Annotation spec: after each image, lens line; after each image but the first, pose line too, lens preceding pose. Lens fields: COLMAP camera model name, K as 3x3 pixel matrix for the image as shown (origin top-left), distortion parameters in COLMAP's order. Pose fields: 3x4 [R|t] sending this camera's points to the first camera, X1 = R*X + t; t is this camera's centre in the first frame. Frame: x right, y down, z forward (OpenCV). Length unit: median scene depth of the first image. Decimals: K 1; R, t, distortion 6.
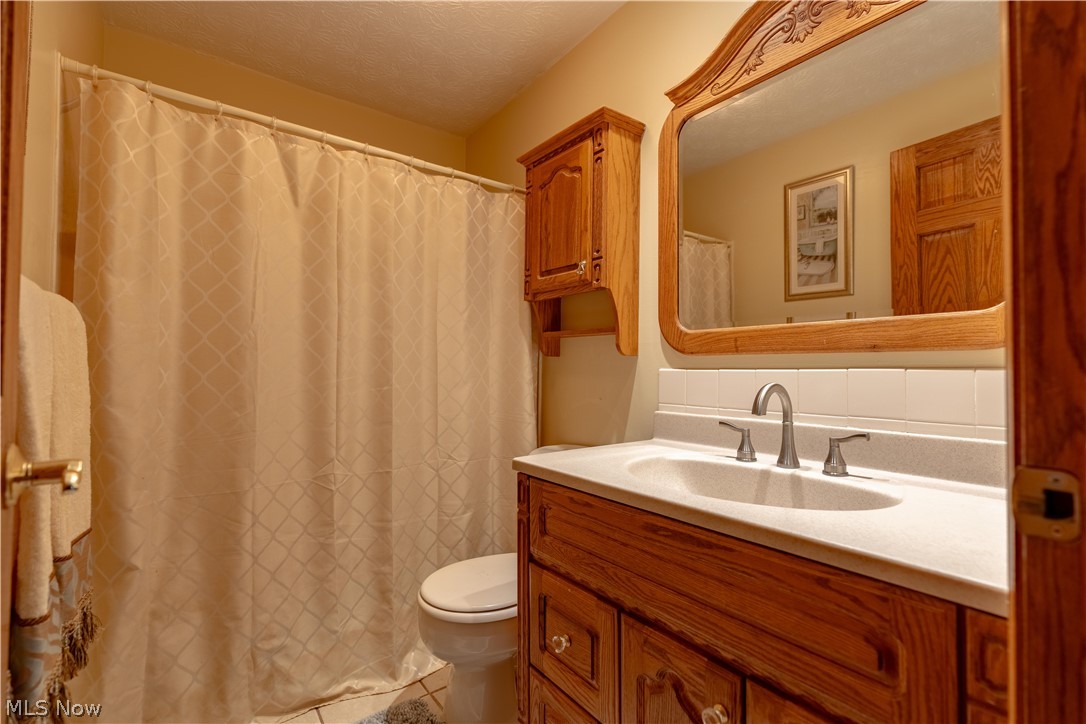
lens RADIAL K [[482.5, 0, 544.4], [0, 482.5, 361.9], [0, 0, 1]] dist [0.000169, 0.000564]
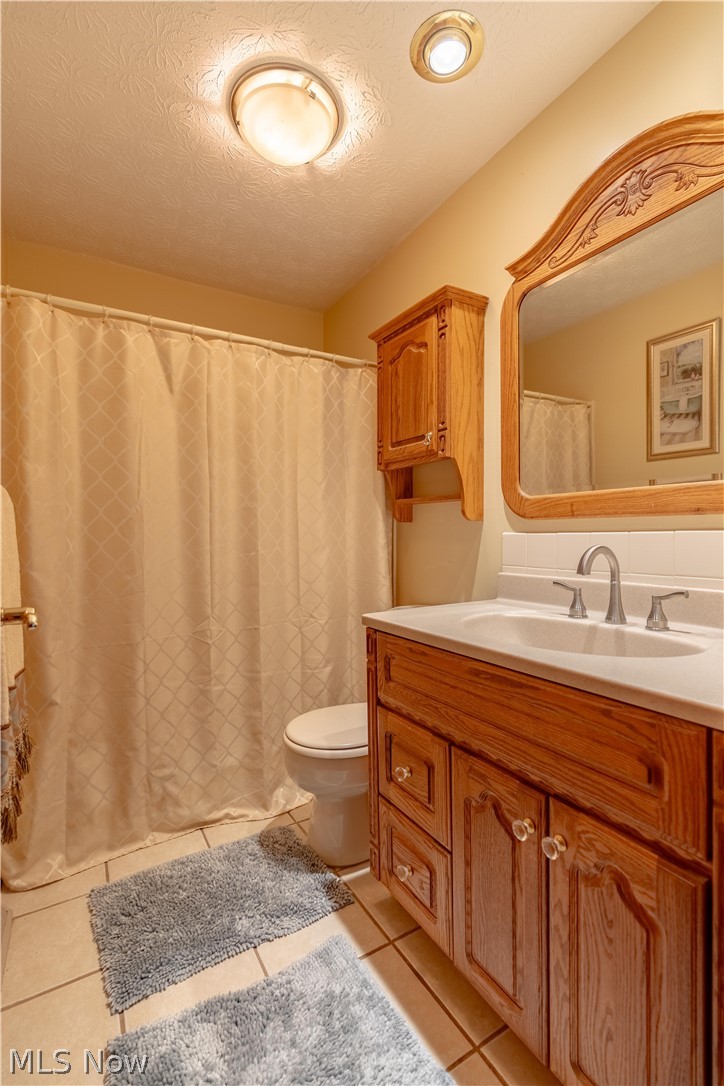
lens RADIAL K [[482.5, 0, 356.3], [0, 482.5, 543.9], [0, 0, 1]] dist [0.000169, 0.000564]
pose [[0.993549, -0.012217, -0.112742, 0.040667], [0.016344, 0.999227, 0.035756, -0.004663], [0.112218, -0.037368, 0.992981, -0.091801]]
